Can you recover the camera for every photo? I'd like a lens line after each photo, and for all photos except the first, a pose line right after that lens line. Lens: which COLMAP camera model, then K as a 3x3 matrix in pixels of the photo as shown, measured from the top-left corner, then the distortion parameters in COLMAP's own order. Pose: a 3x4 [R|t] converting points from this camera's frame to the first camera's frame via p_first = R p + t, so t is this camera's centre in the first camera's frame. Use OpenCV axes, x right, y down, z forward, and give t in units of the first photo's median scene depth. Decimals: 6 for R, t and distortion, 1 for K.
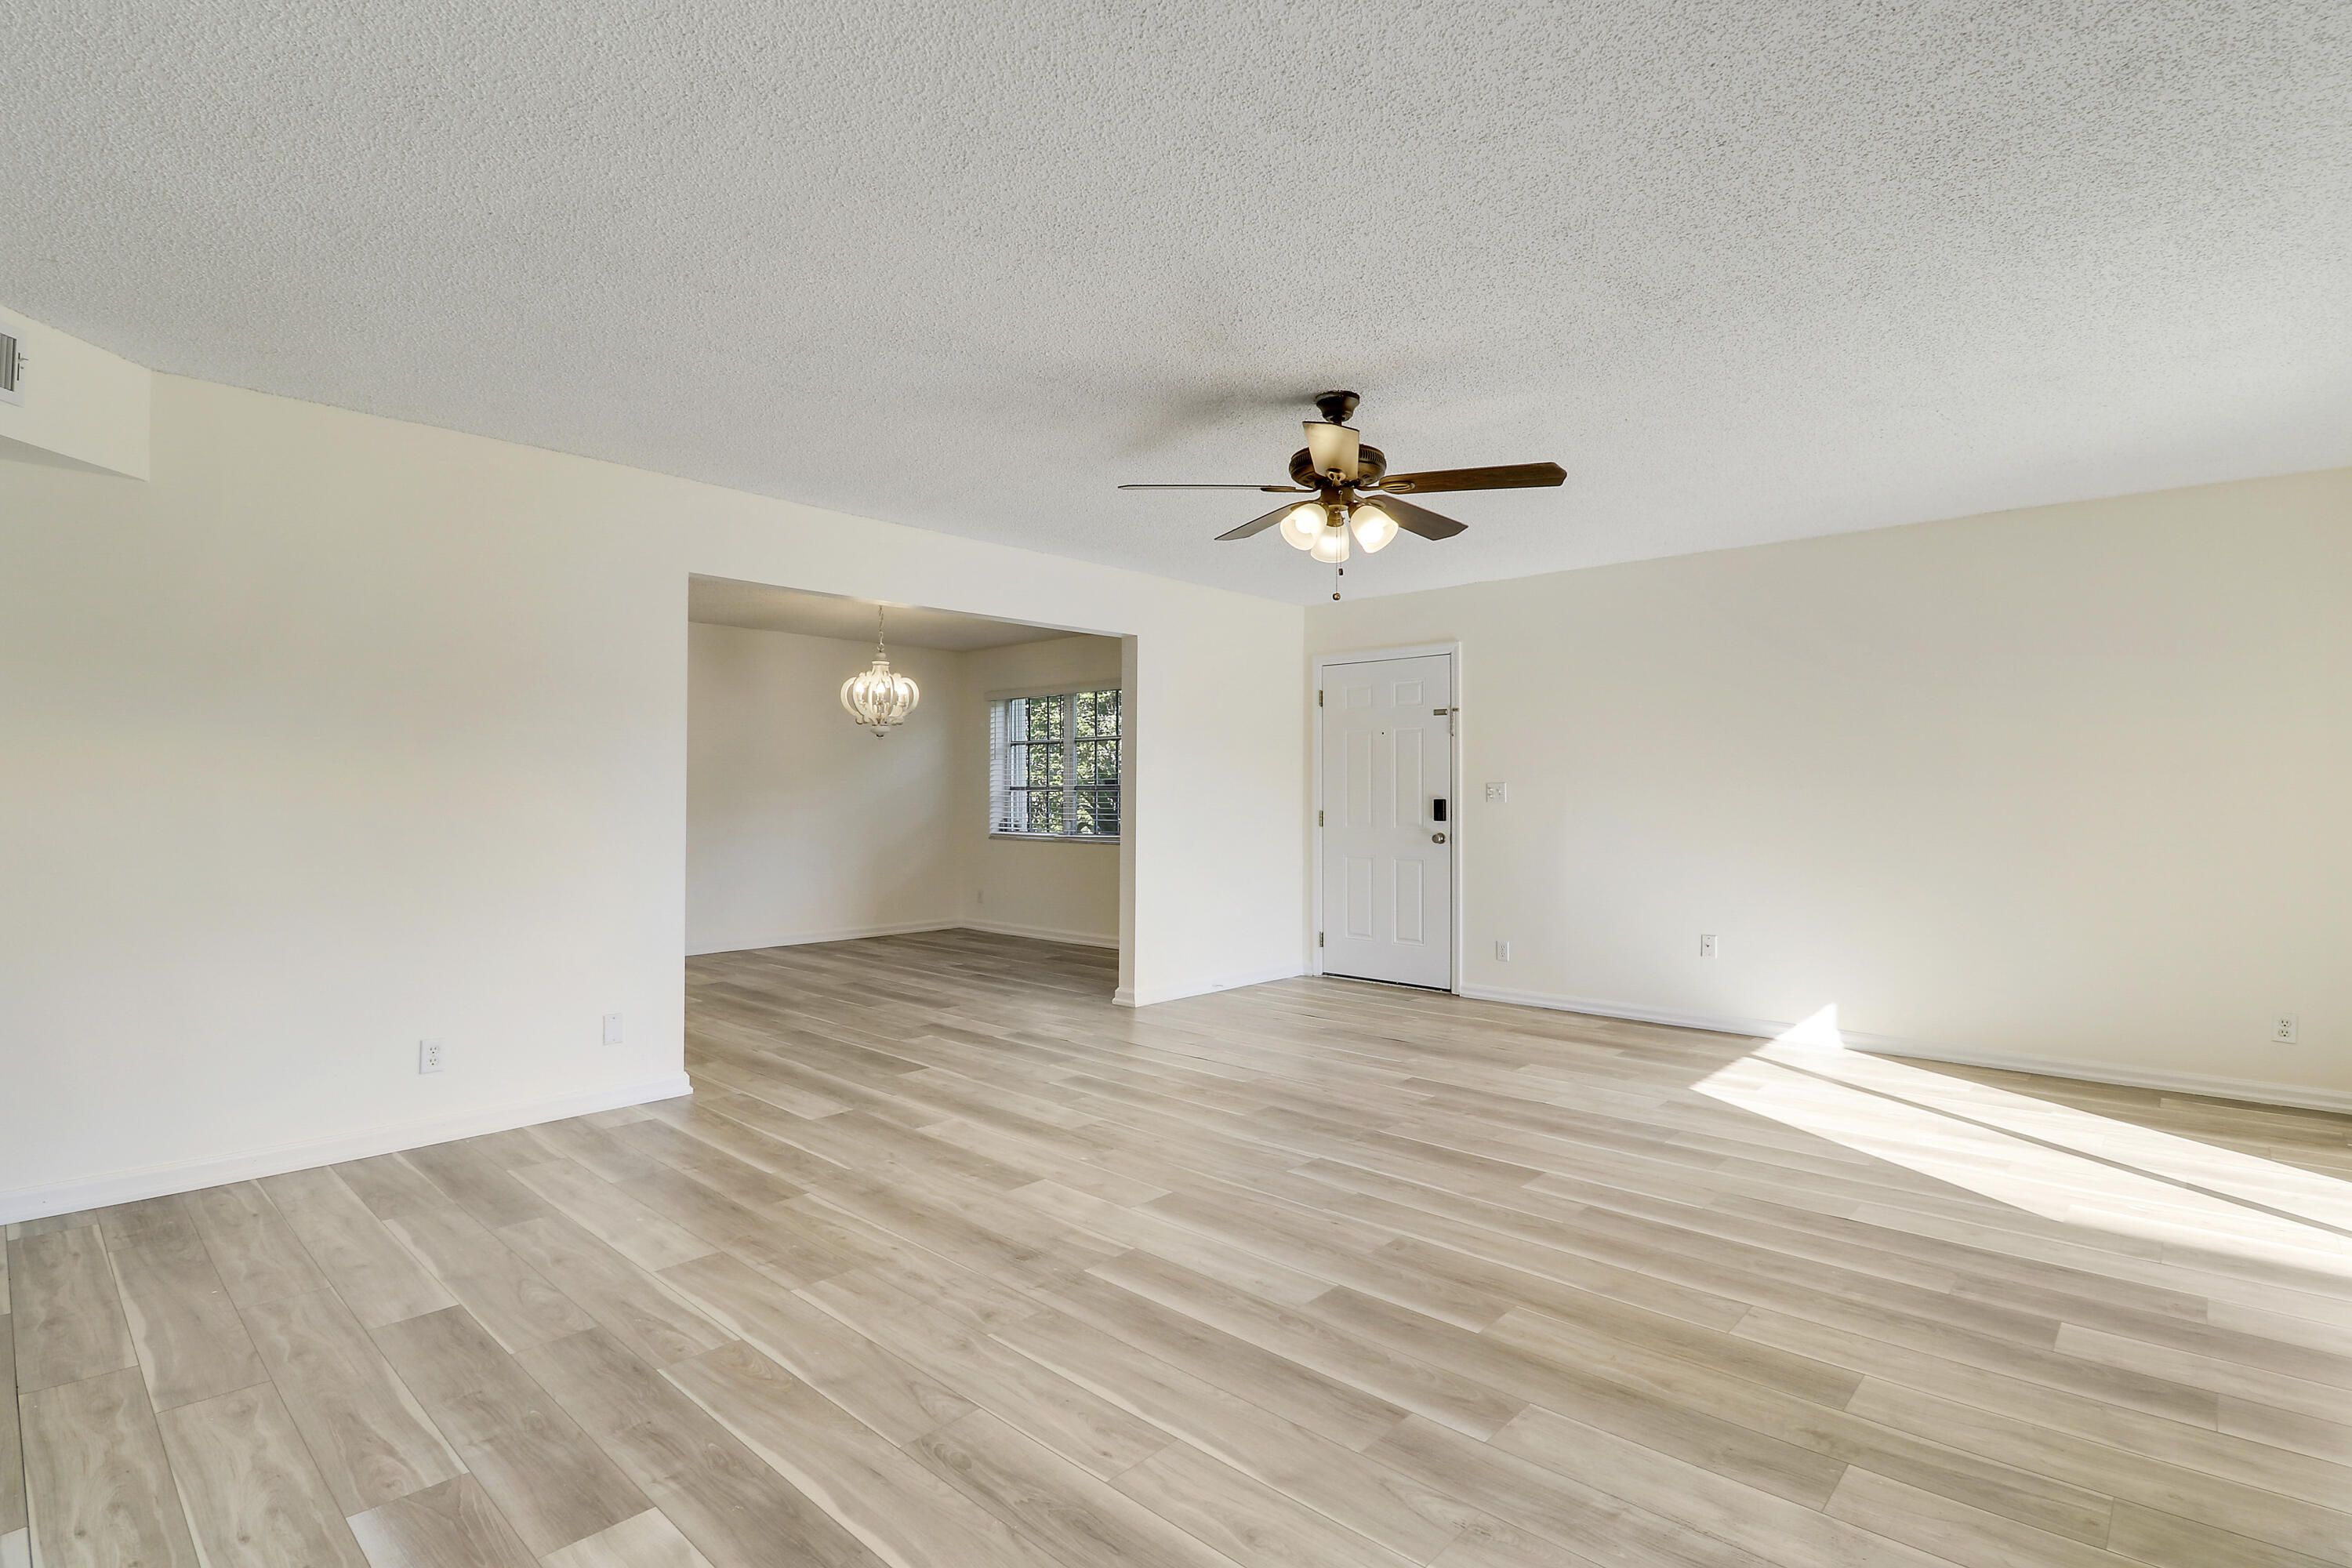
lens RADIAL K [[1076.0, 0, 1195.6], [0, 1076.0, 783.0], [0, 0, 1]] dist [-0.005437, -0.000904]
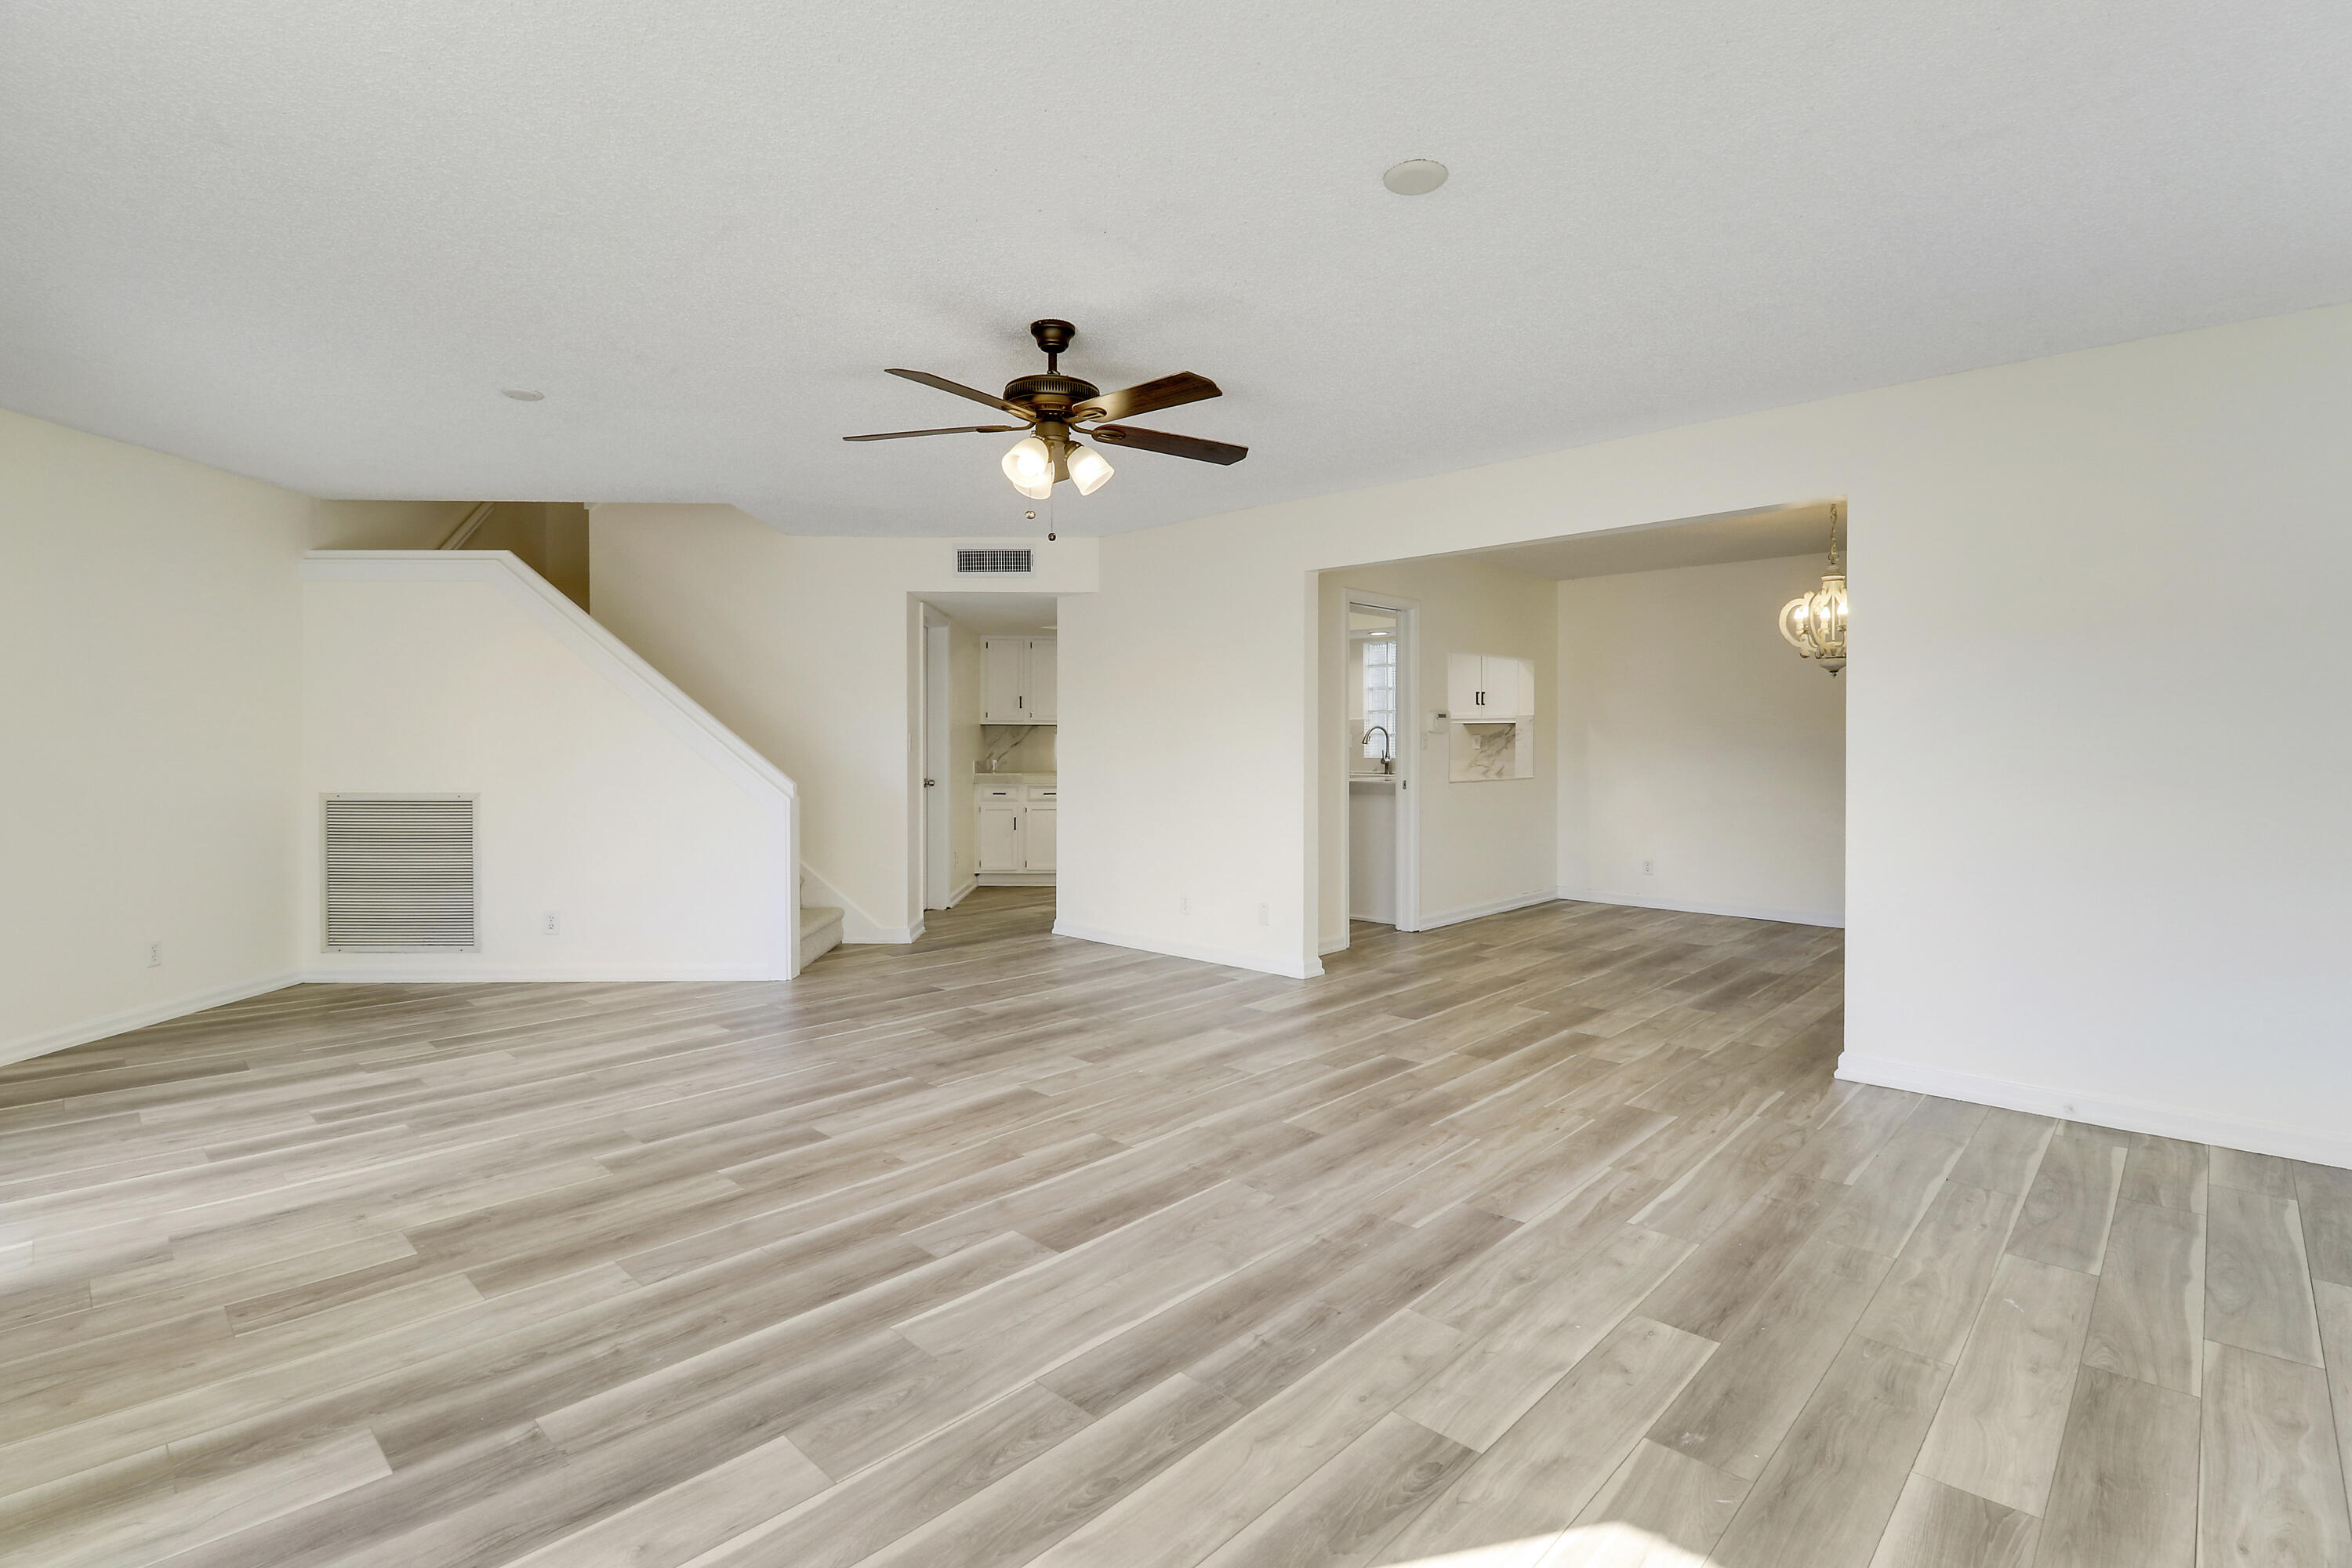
lens RADIAL K [[1141.1, 0, 1176.0], [0, 1141.1, 784.0], [0, 0, 1]] dist [-0.002736, -0.000723]
pose [[-0.020596, 0.035485, -0.999158, 1.124855], [0.008748, 0.999338, 0.035311, 0.011449], [0.999750, -0.008013, -0.020892, 1.123750]]
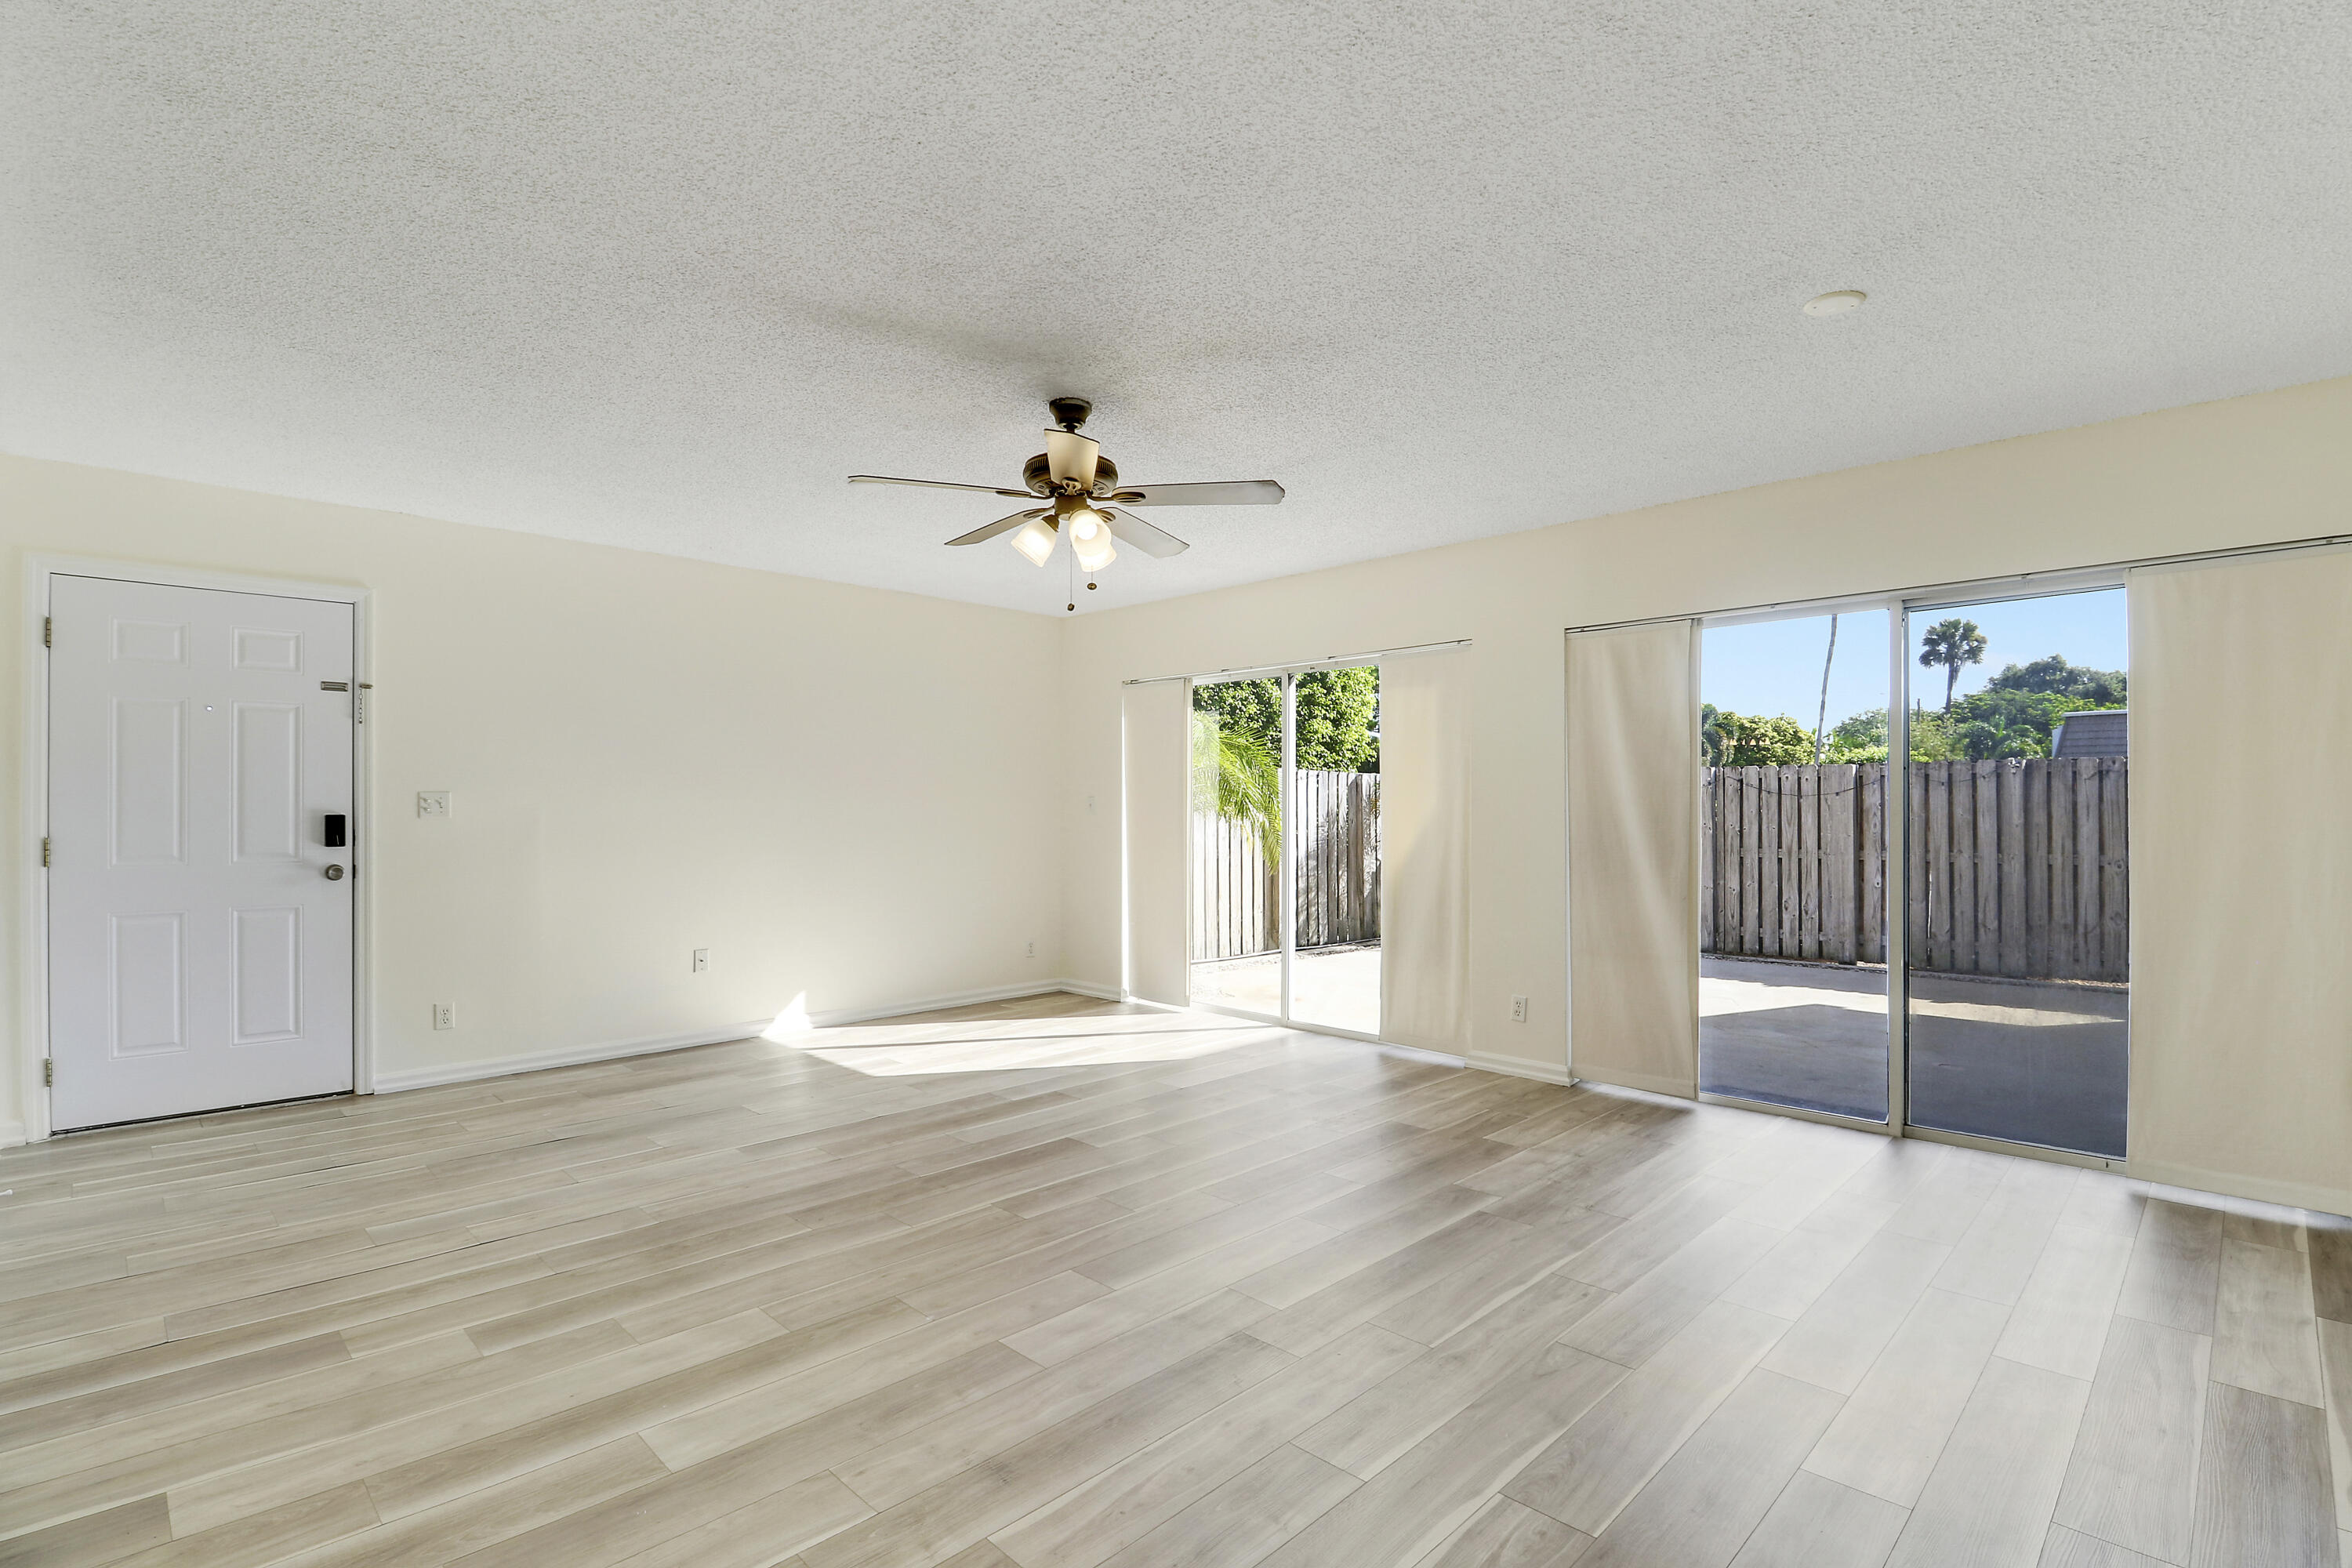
lens RADIAL K [[1141.1, 0, 1176.0], [0, 1141.1, 784.0], [0, 0, 1]] dist [-0.002736, -0.000723]
pose [[0.049212, 0.017320, 0.998638, -0.909627], [-0.010122, 0.999807, -0.016842, 0.004680], [-0.998737, -0.009280, 0.049378, 0.846226]]
